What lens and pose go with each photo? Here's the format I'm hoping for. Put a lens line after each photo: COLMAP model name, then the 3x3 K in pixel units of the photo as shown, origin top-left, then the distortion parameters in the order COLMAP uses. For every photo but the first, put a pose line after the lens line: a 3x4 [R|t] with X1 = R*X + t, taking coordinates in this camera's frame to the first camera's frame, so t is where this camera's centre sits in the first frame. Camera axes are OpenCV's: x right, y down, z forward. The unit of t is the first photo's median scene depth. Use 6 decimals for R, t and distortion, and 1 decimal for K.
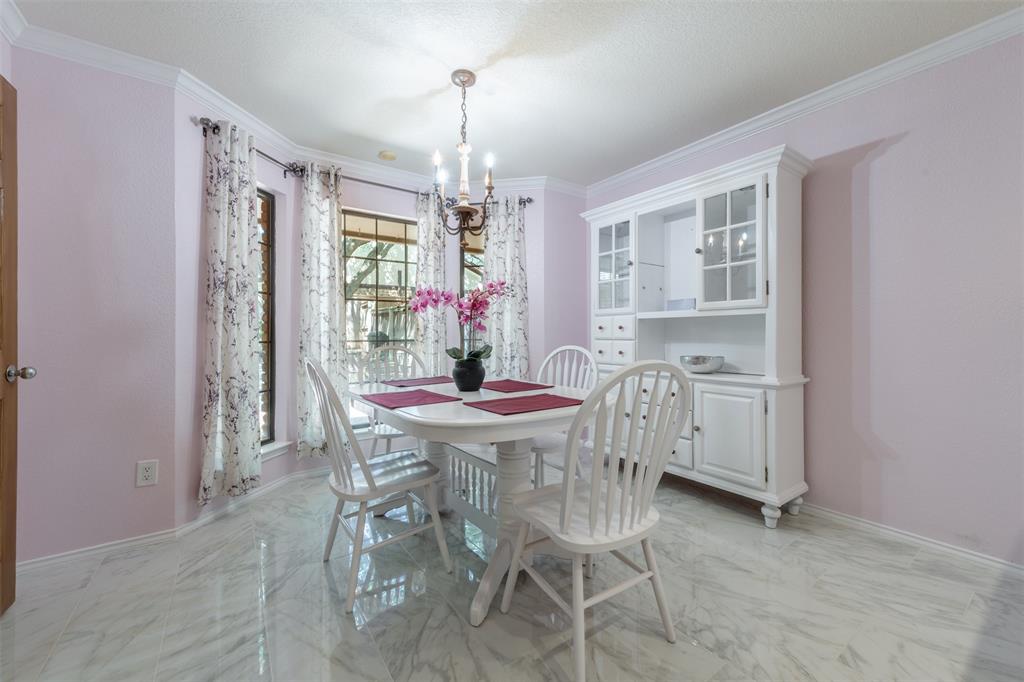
lens RADIAL K [[400.8, 0, 504.6], [0, 400.8, 330.7], [0, 0, 1]] dist [-0.001503, -0.000189]
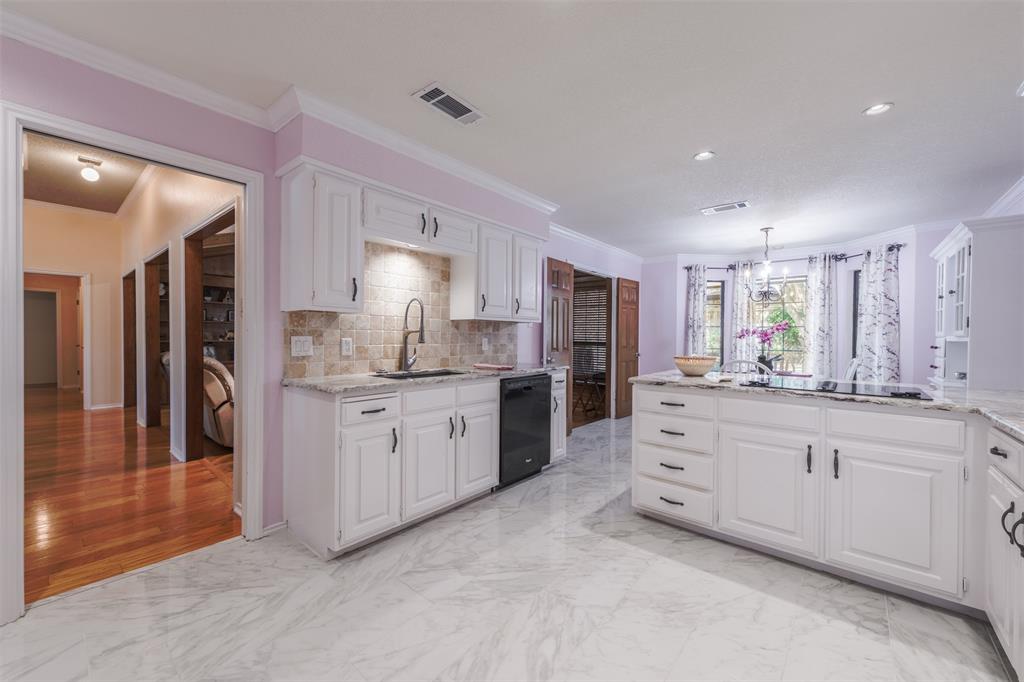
lens RADIAL K [[400.8, 0, 513.0], [0, 400.8, 339.4], [0, 0, 1]] dist [-0.001503, -0.000189]
pose [[0.254672, 0.014719, -0.966915, 1.218286], [-0.005258, 0.999890, 0.013836, -0.045993], [0.967013, 0.001561, 0.254721, -0.642268]]
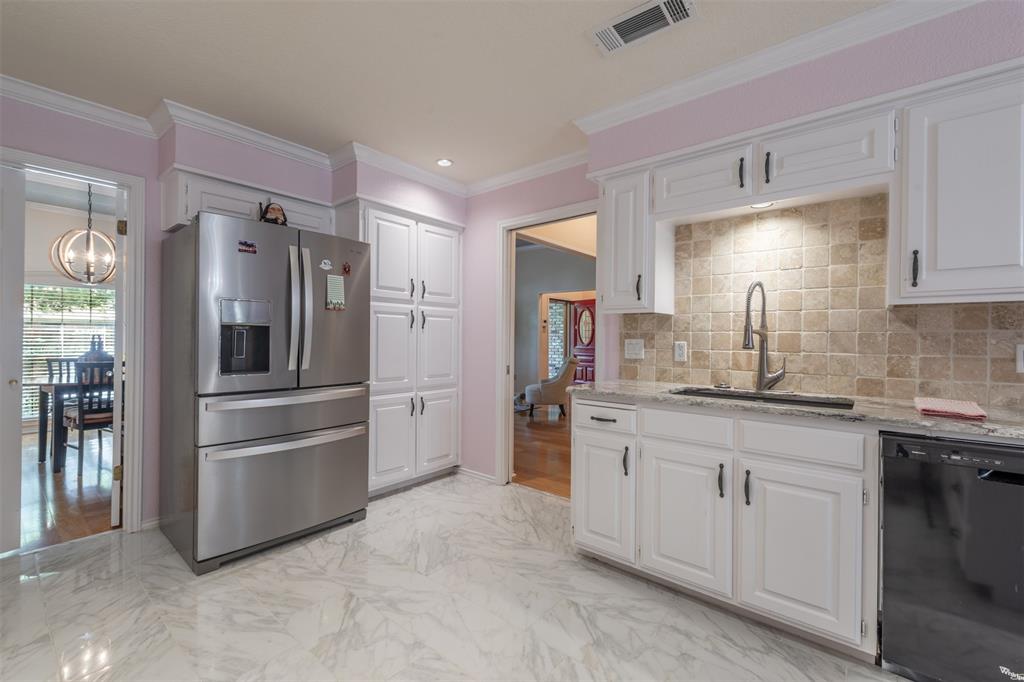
lens RADIAL K [[433.1, 0, 512.4], [0, 433.1, 338.8], [0, 0, 1]] dist [-0.002994, -0.000337]
pose [[-0.967404, -0.000232, -0.253239, 1.052127], [-0.000217, 1.000000, -0.000087, -0.043459], [0.253239, -0.000029, -0.967404, -0.412699]]
